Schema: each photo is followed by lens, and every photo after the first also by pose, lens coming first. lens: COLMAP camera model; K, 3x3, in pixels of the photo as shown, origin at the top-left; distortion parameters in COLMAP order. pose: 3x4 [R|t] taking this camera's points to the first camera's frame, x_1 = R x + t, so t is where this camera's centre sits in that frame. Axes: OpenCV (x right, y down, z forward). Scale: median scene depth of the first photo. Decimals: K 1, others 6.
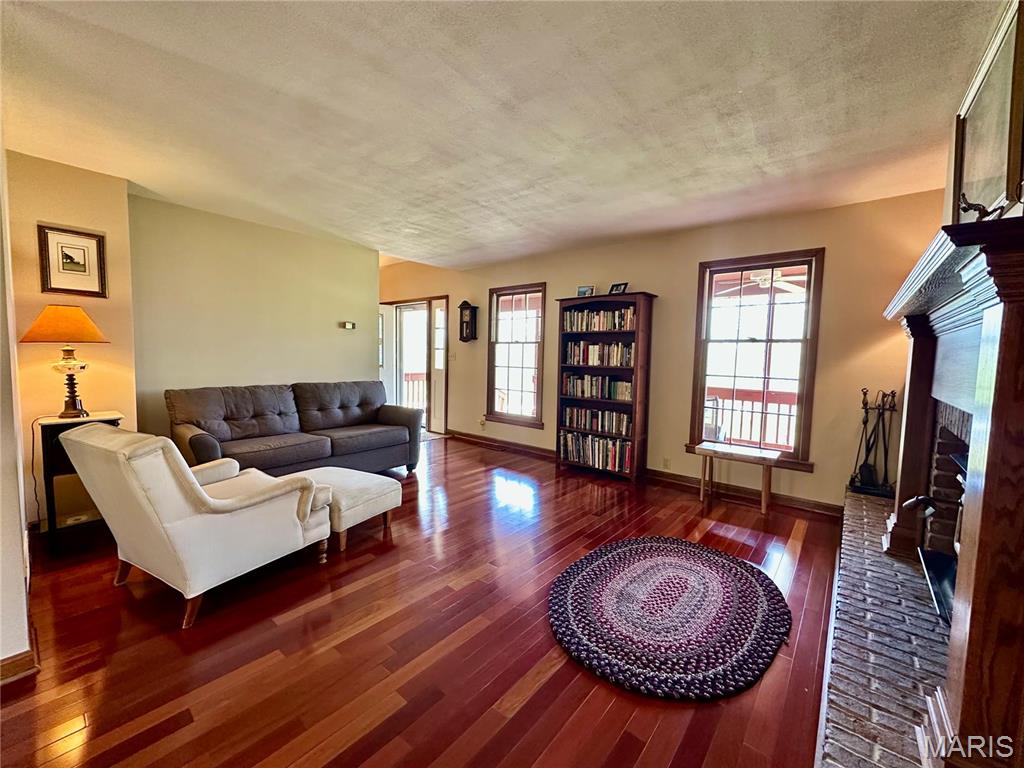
lens RADIAL K [[407.2, 0, 512.3], [0, 407.2, 383.1], [0, 0, 1]] dist [-0.002868, -0.000470]
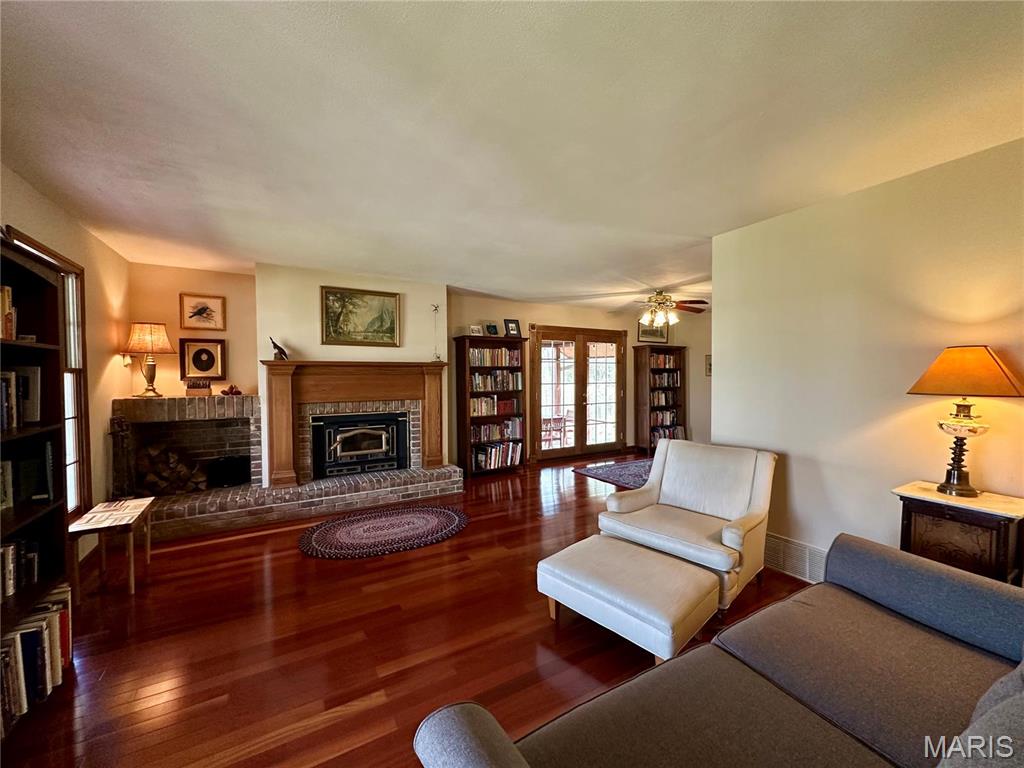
lens RADIAL K [[407.2, 0, 512.2], [0, 407.2, 384.7], [0, 0, 1]] dist [-0.002868, -0.000470]
pose [[-0.943824, -0.024057, 0.329571, -0.611111], [0.009412, 0.994985, 0.099584, -0.225904], [-0.330314, 0.097092, -0.938864, 2.202538]]
